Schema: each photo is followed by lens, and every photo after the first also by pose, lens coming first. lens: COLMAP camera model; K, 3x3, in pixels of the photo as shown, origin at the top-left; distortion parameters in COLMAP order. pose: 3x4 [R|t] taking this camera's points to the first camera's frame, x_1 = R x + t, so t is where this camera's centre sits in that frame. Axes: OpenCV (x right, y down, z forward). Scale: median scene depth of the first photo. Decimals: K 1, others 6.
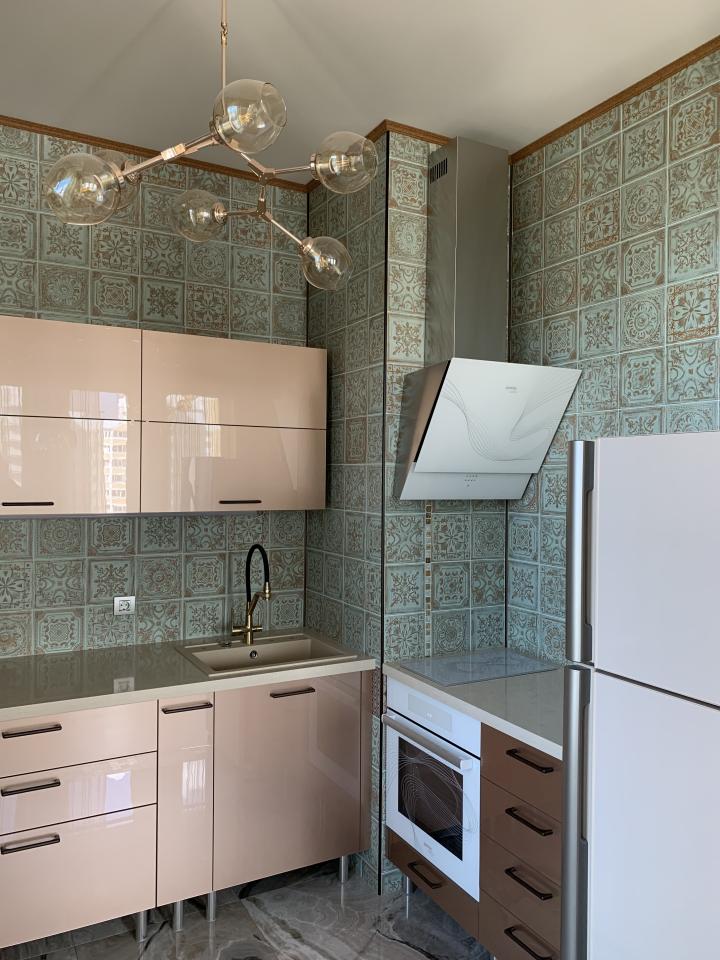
lens RADIAL K [[730.2, 0, 363.7], [0, 730.2, 479.4], [0, 0, 1]] dist [0.030544, -0.037850]
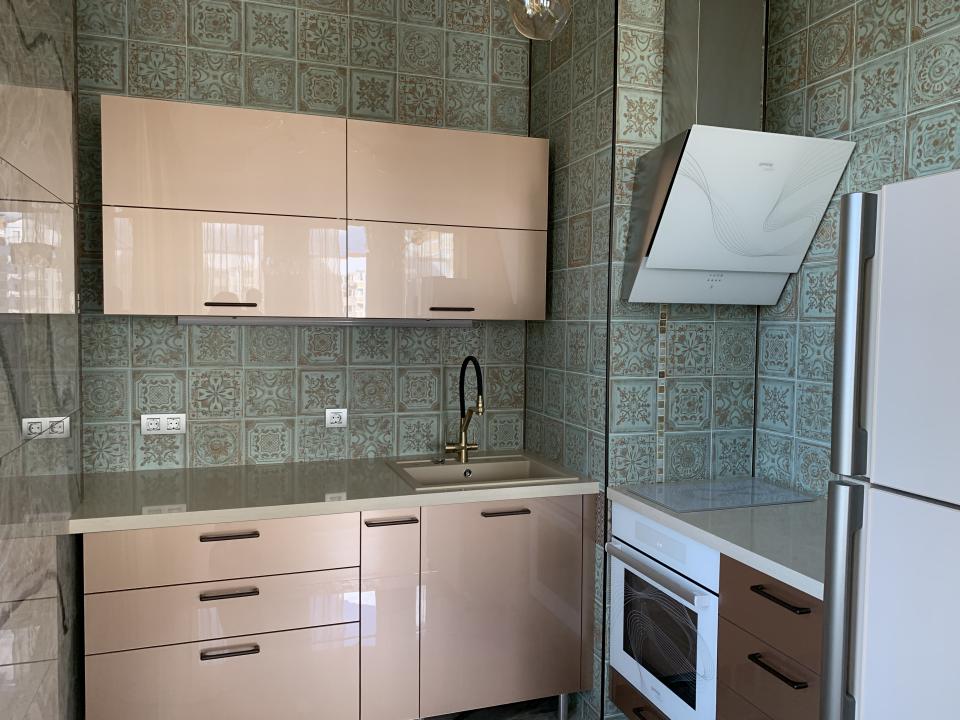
lens RADIAL K [[730.2, 0, 479.9], [0, 730.2, 359.2], [0, 0, 1]] dist [0.030544, -0.037850]
pose [[0.985485, 0.008823, -0.169533, 0.022004], [-0.001281, 0.999007, 0.044544, 0.054993], [0.169757, -0.043680, 0.984517, 0.099444]]
